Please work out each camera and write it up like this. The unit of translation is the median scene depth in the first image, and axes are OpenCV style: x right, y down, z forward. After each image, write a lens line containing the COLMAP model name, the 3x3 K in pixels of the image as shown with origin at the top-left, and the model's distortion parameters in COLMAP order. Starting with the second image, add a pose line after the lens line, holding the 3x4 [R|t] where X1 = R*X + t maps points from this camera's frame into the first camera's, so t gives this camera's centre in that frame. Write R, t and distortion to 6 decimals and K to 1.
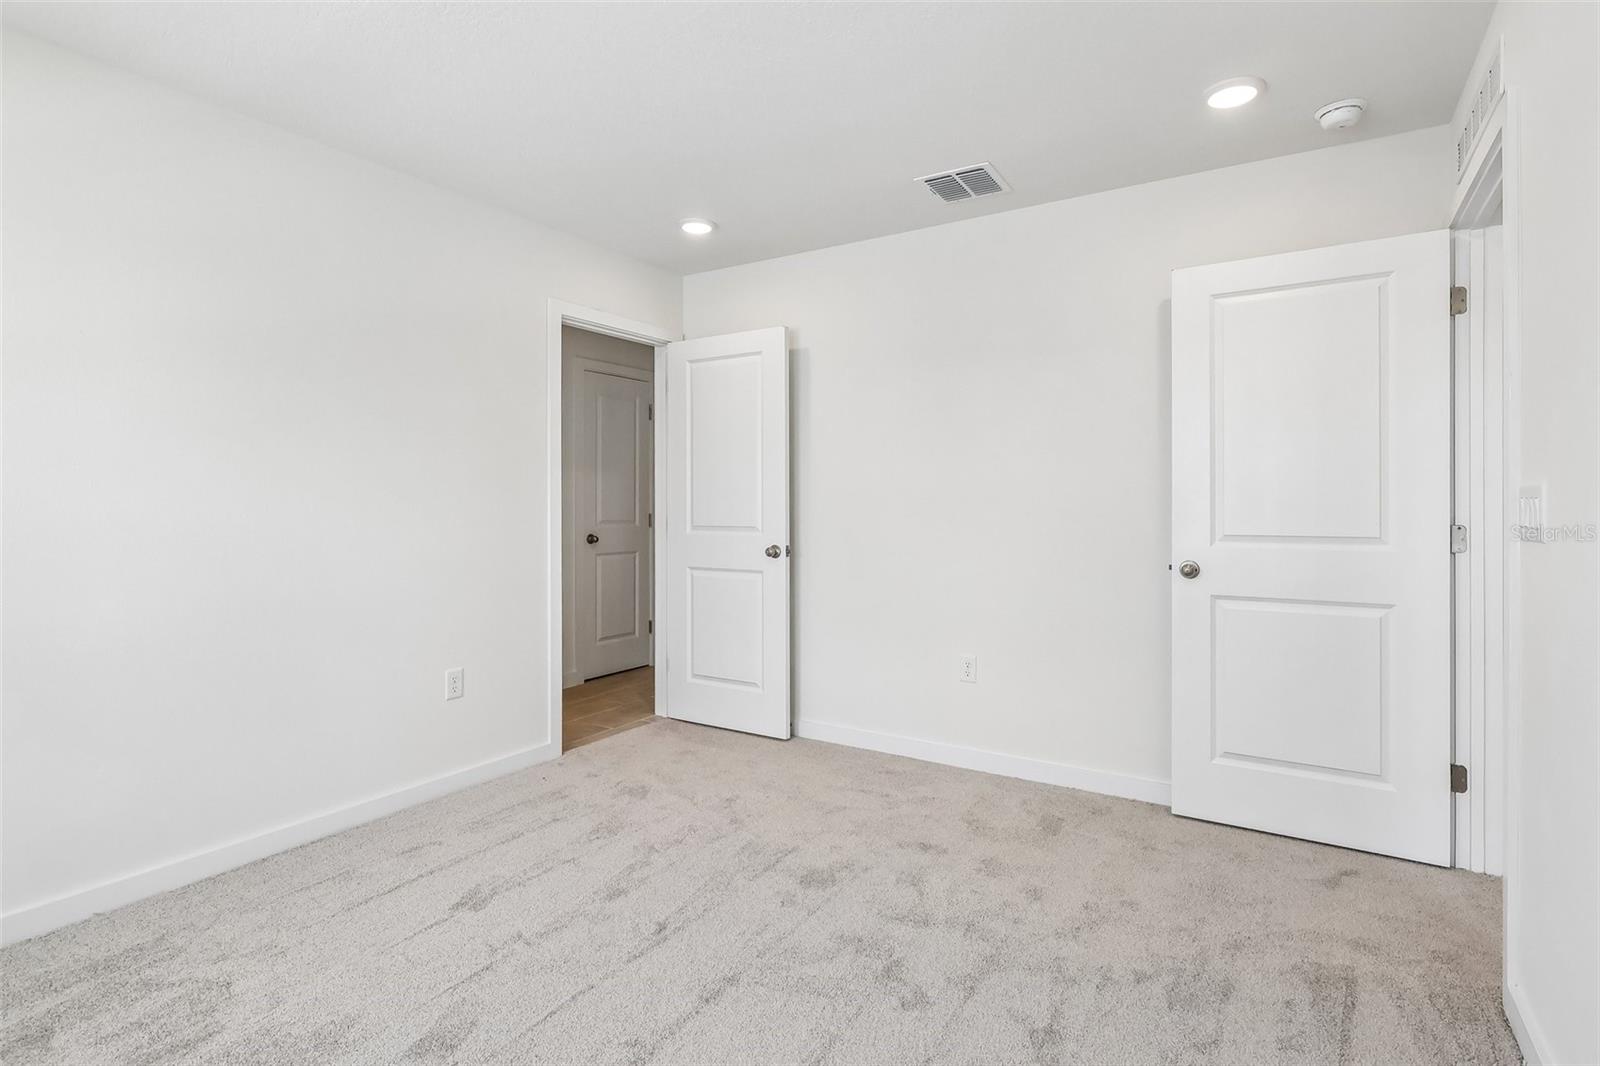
lens RADIAL K [[742.7, 0, 798.5], [0, 742.7, 529.0], [0, 0, 1]] dist [-0.000311, 0.000099]
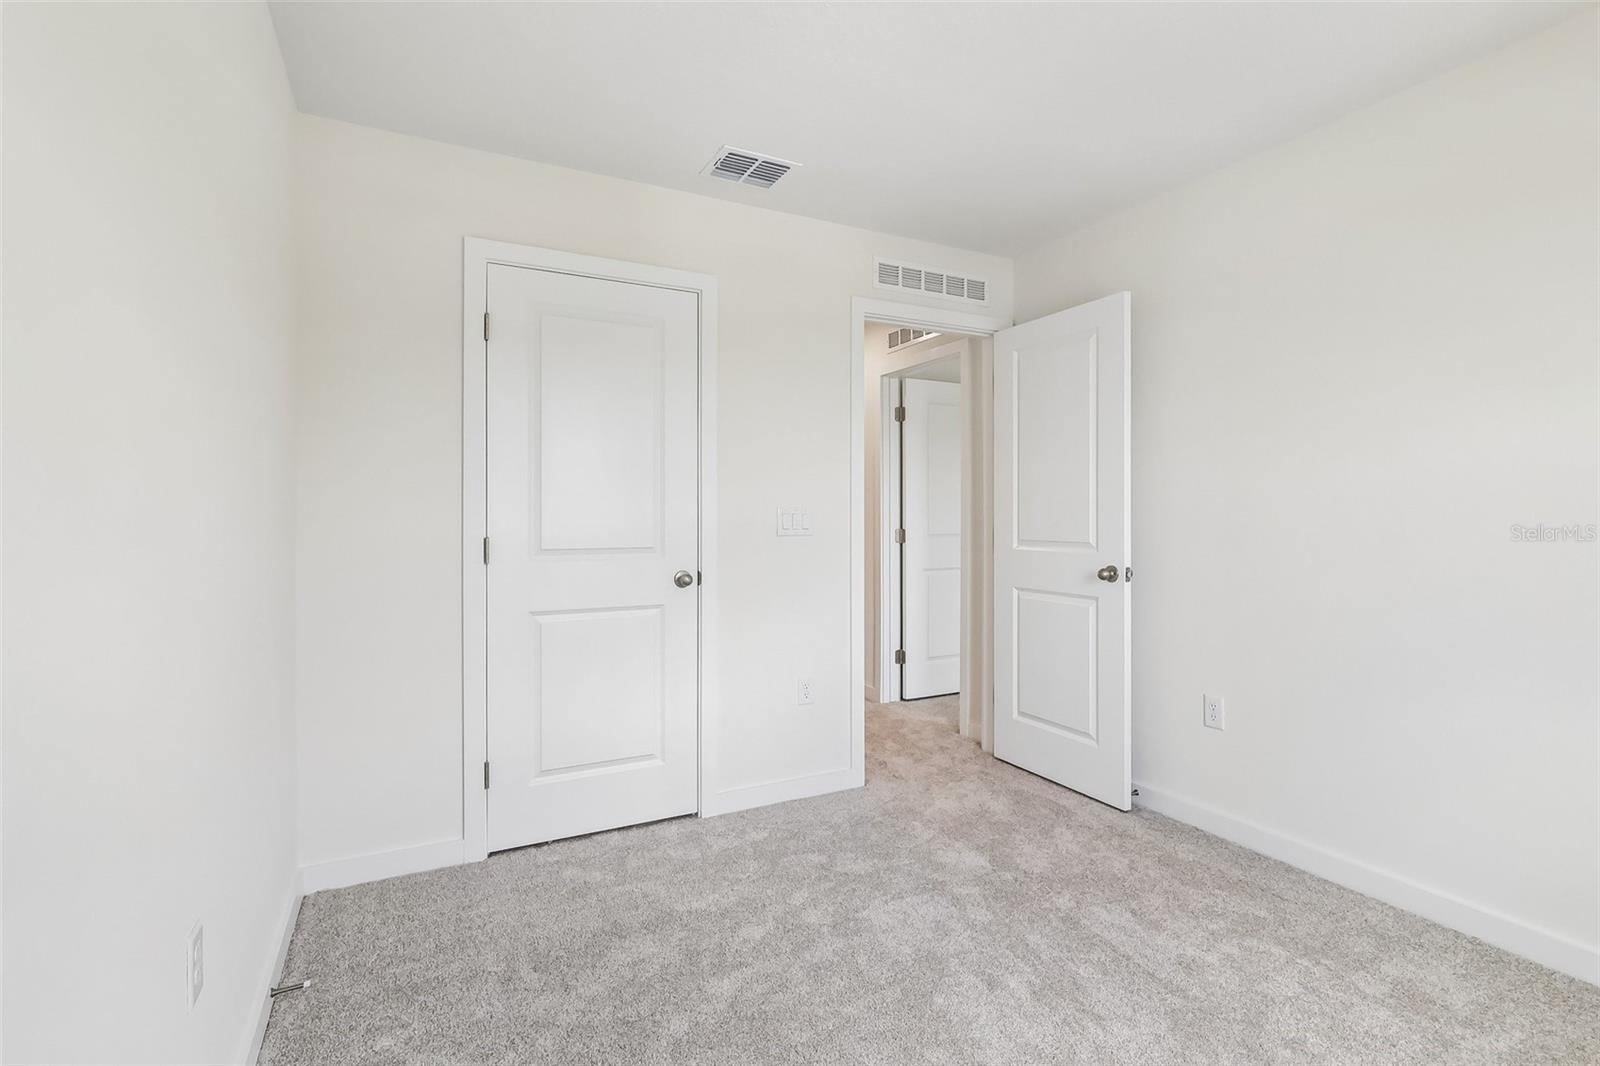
lens RADIAL K [[742.7, 0, 798.5], [0, 742.7, 529.0], [0, 0, 1]] dist [-0.000311, 0.000099]
pose [[0.887394, -0.000180, -0.461011, 0.033697], [-0.006209, 0.999905, -0.012344, -0.005037], [0.460969, 0.013817, 0.887308, 0.137291]]
